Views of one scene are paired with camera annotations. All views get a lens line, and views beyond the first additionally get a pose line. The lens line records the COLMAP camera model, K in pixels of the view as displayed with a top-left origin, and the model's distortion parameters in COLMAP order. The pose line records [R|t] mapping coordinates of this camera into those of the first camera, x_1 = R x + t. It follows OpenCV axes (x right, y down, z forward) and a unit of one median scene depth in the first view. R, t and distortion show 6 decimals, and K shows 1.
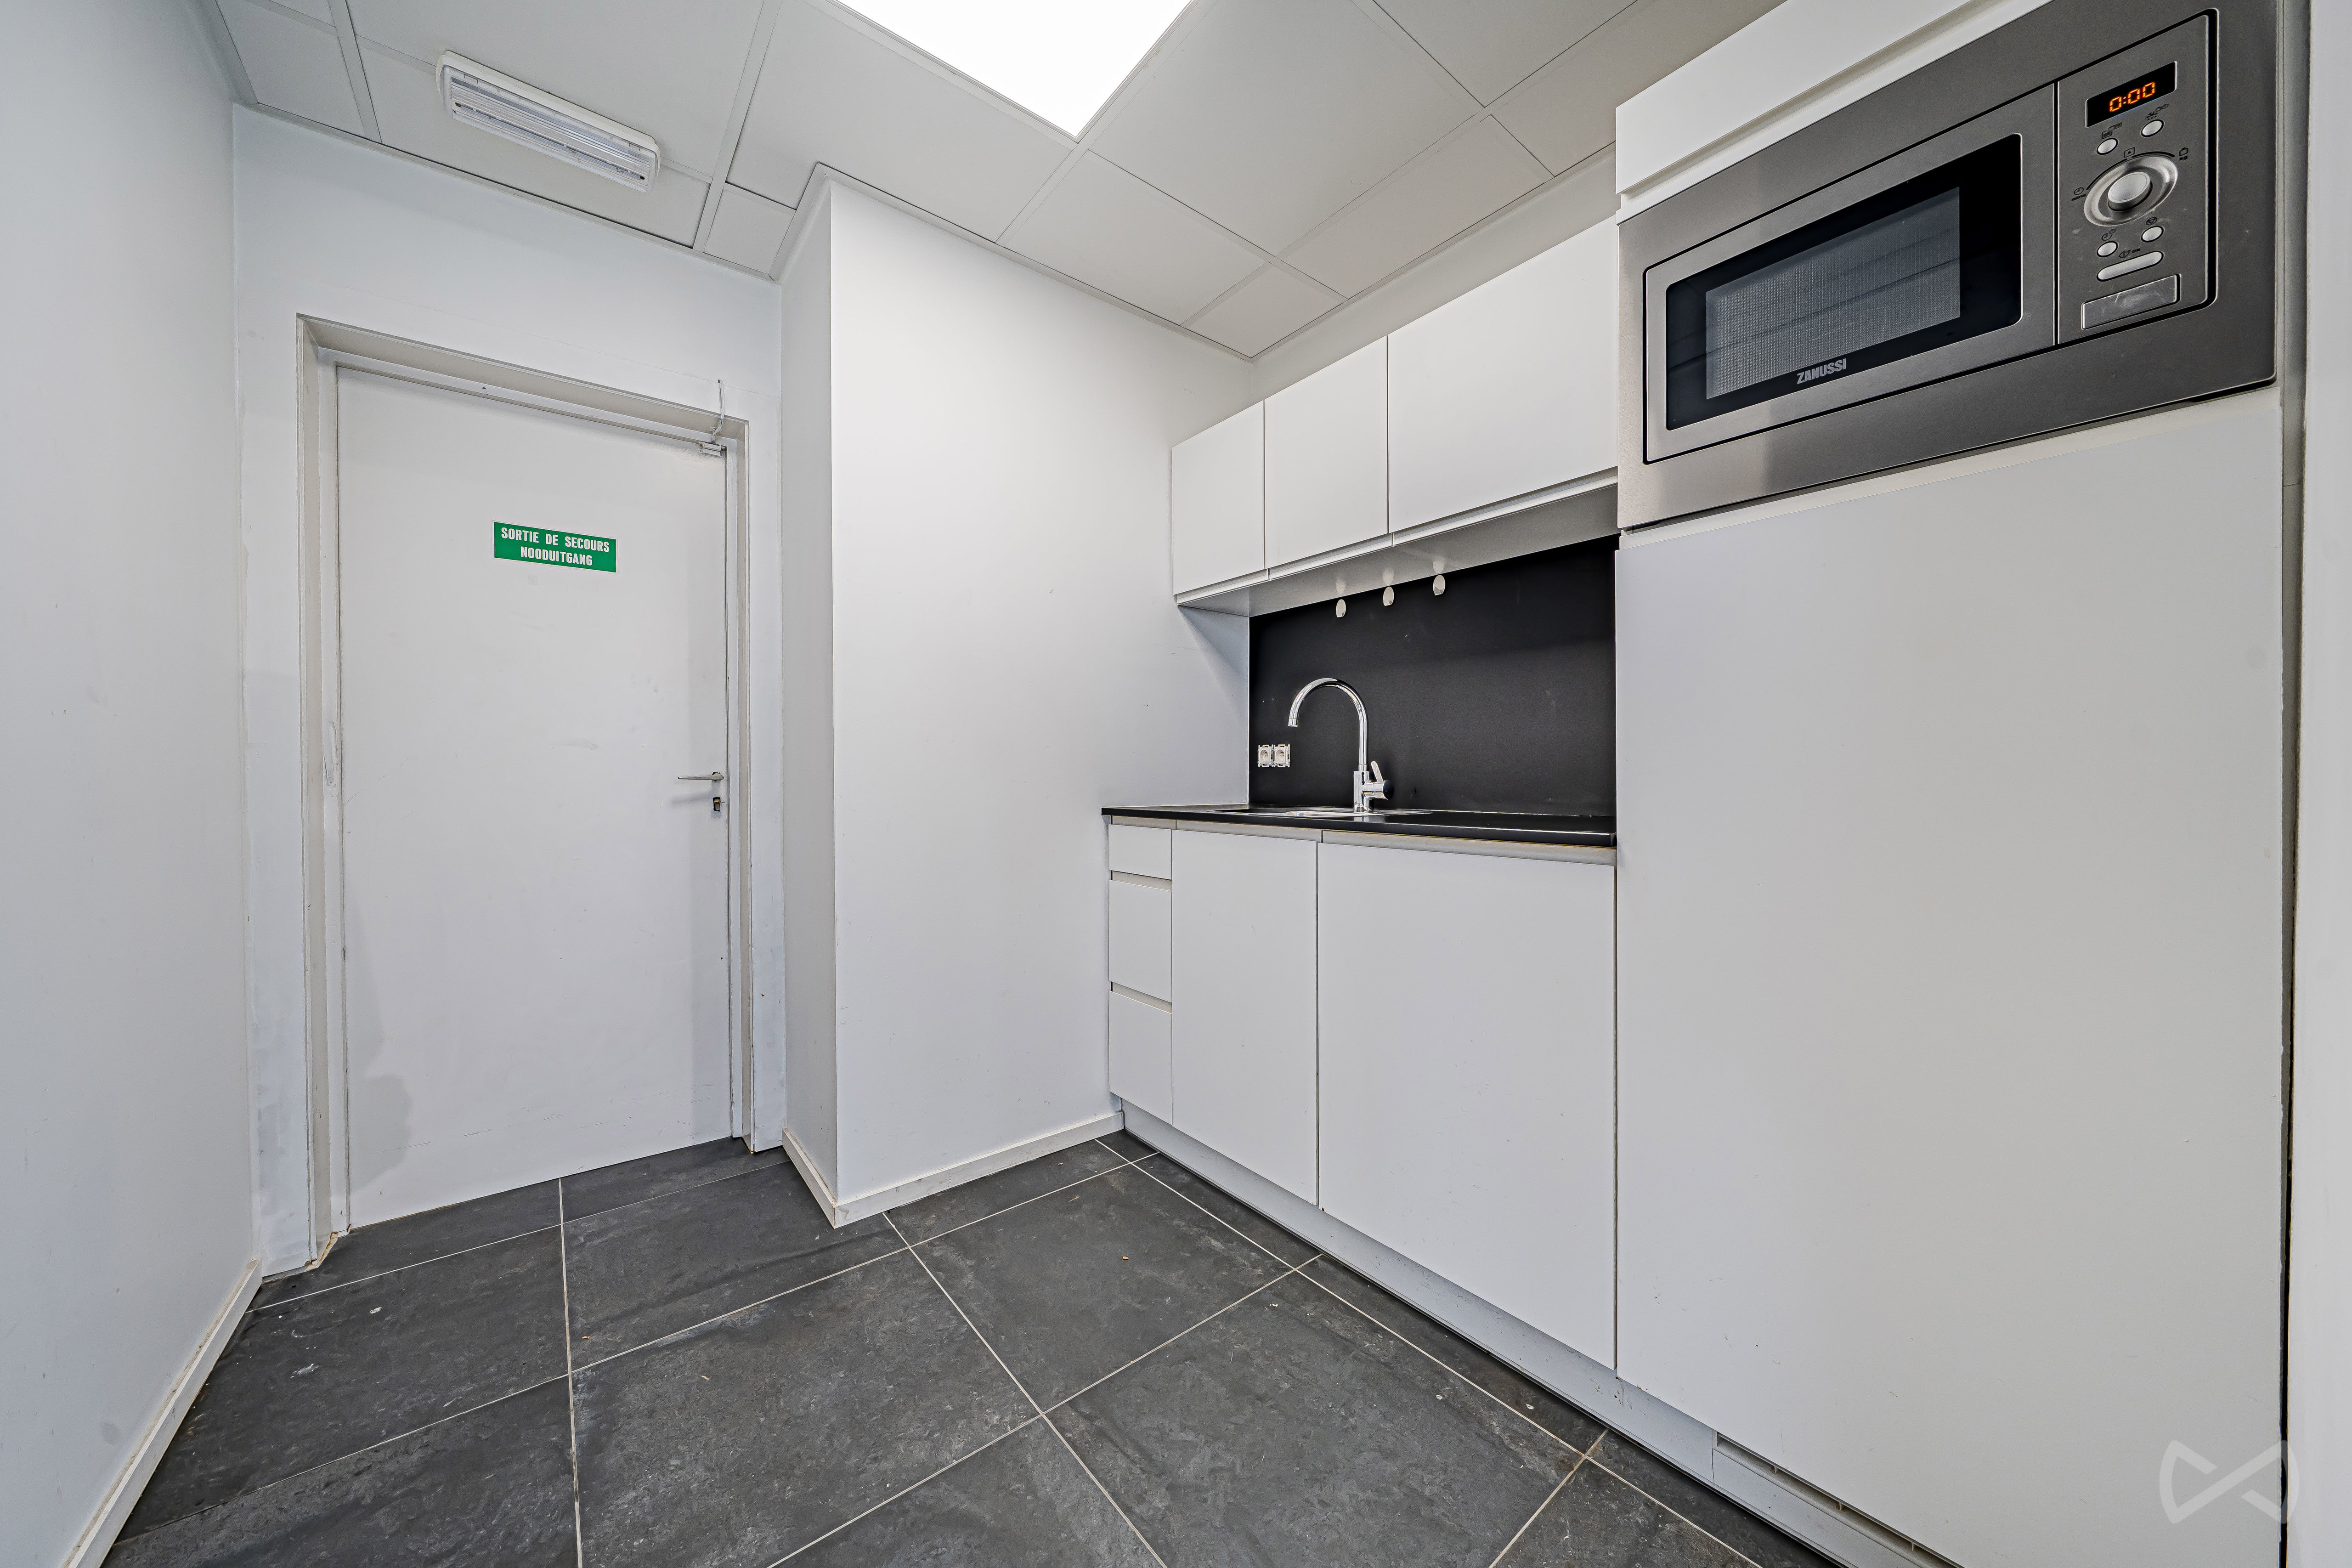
lens RADIAL K [[794.8, 0, 1183.8], [0, 794.8, 782.0], [0, 0, 1]] dist [-0.001541, -0.000255]
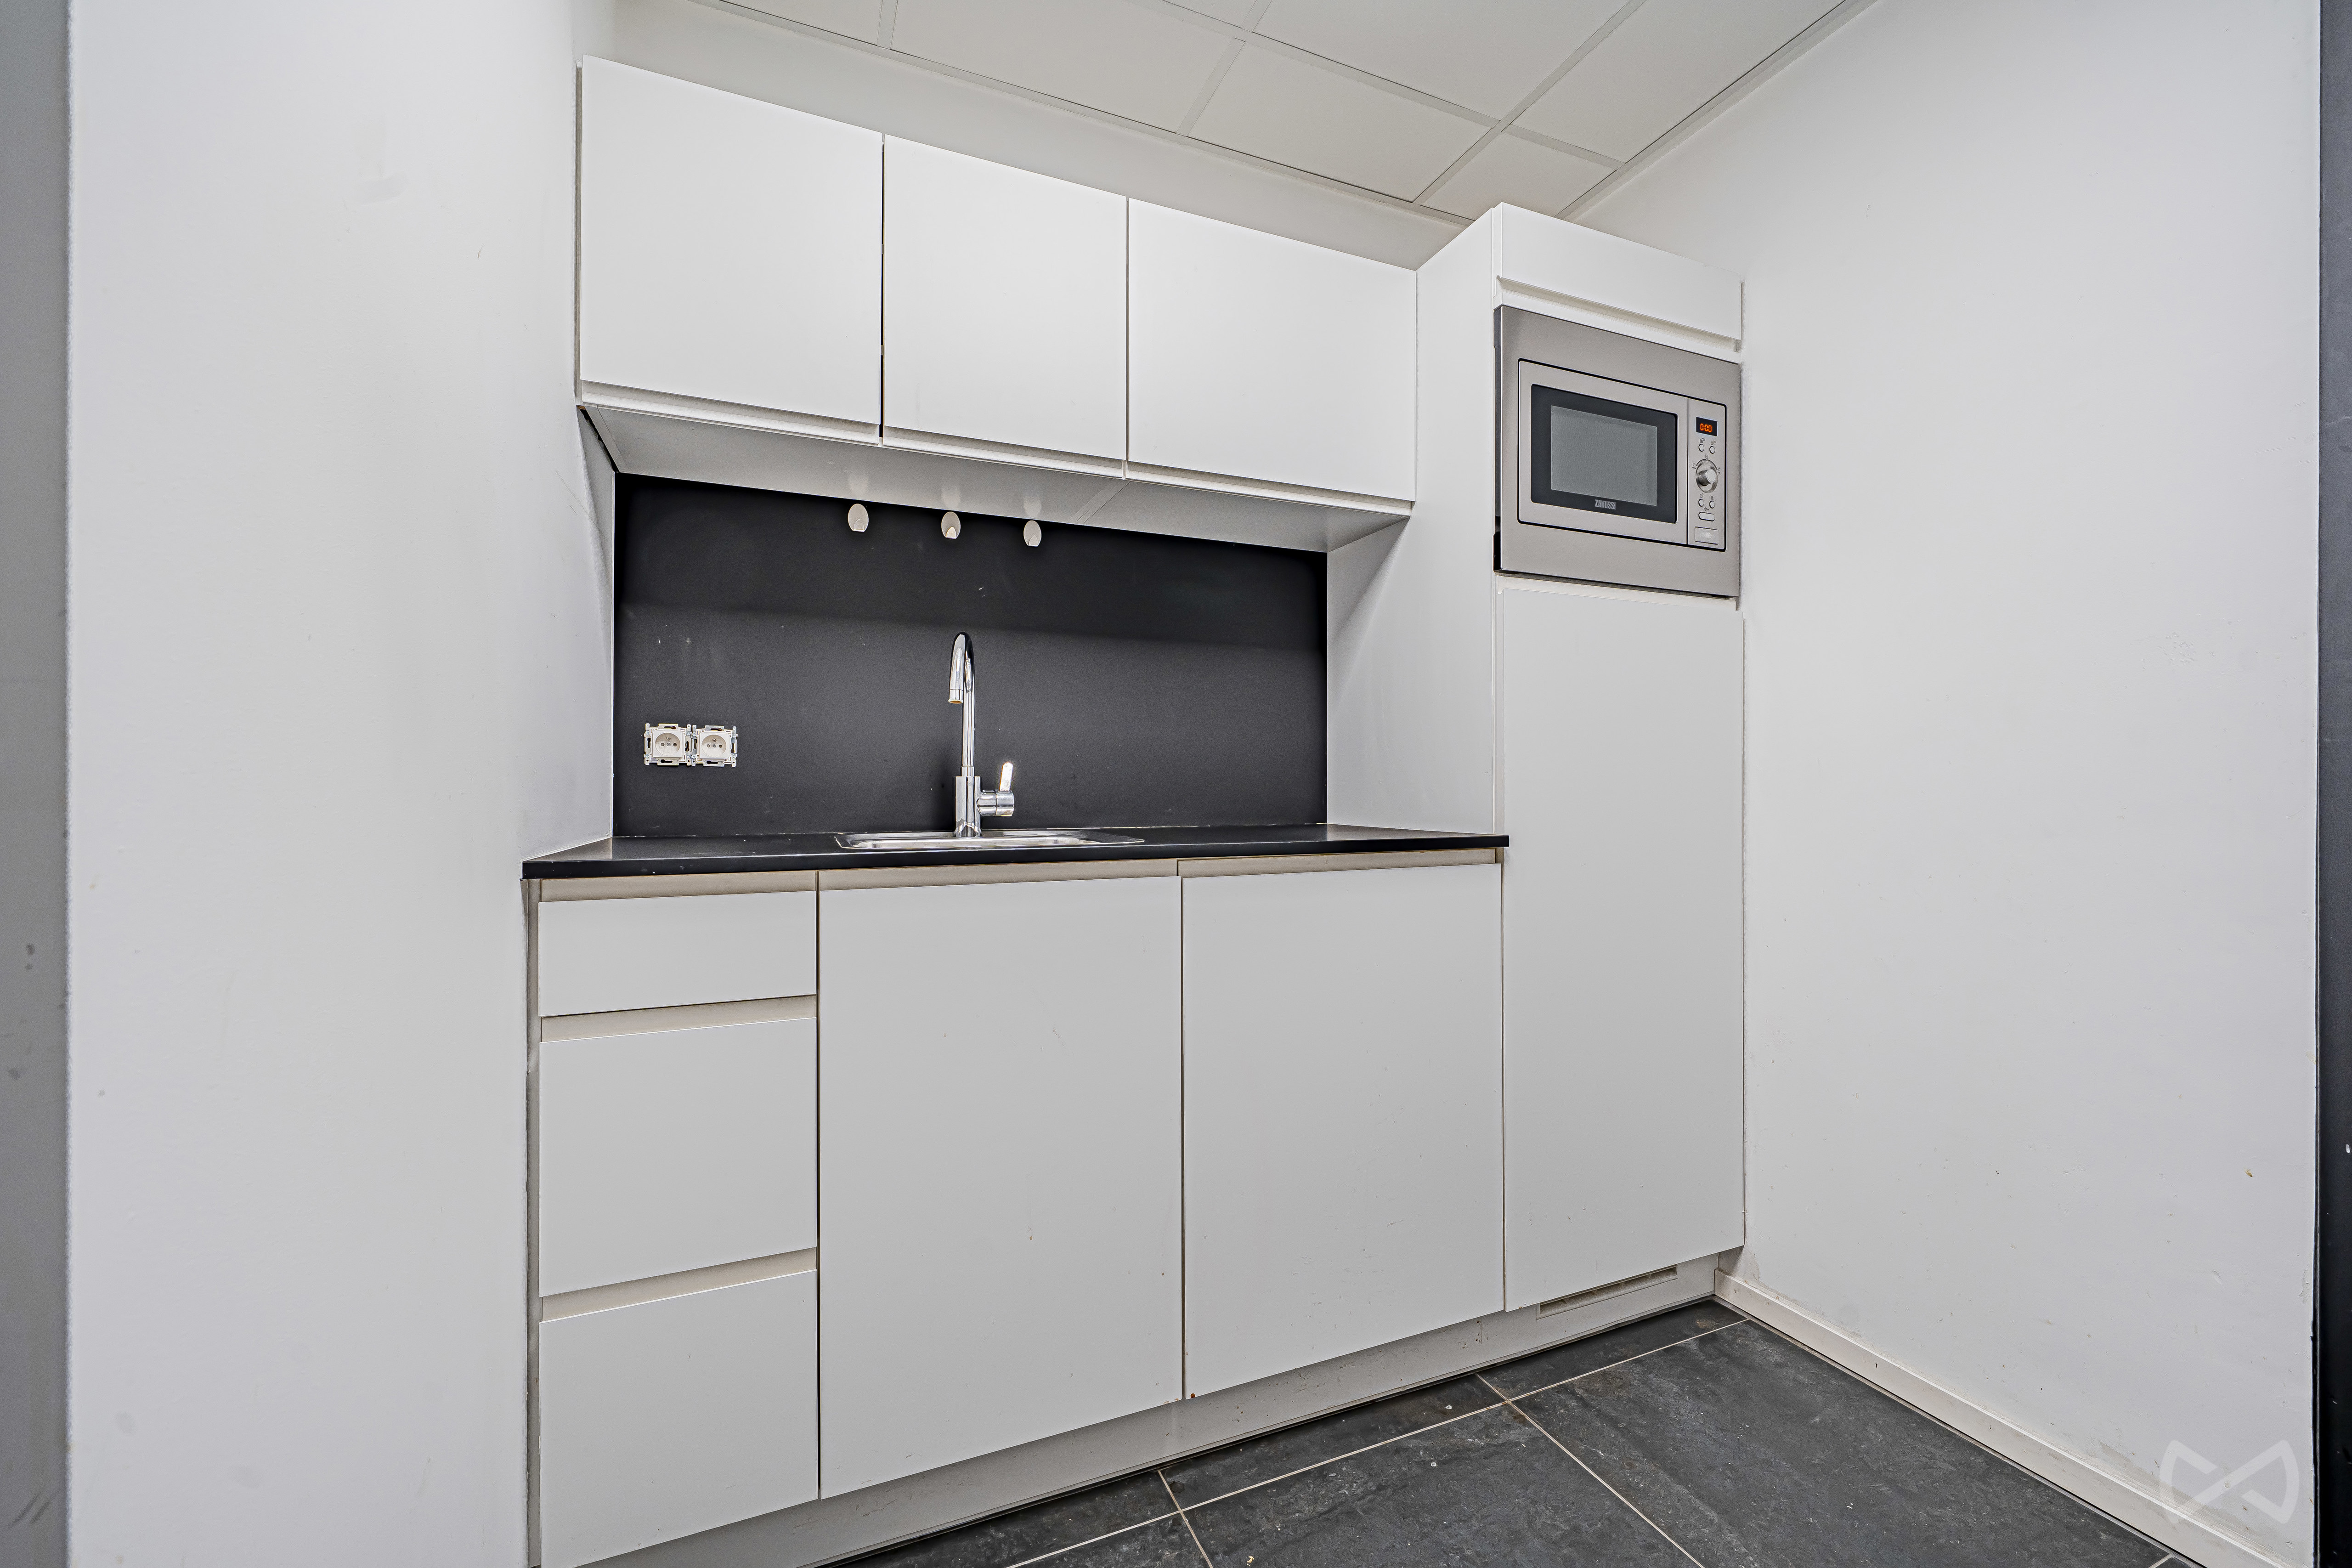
lens RADIAL K [[933.9, 0, 1182.7], [0, 933.9, 782.9], [0, 0, 1]] dist [0.003126, -0.000073]
pose [[0.272991, 0.005158, 0.962003, -0.605540], [0.005156, 0.999963, -0.006825, -0.002036], [-0.962003, 0.006823, 0.272954, 0.745253]]
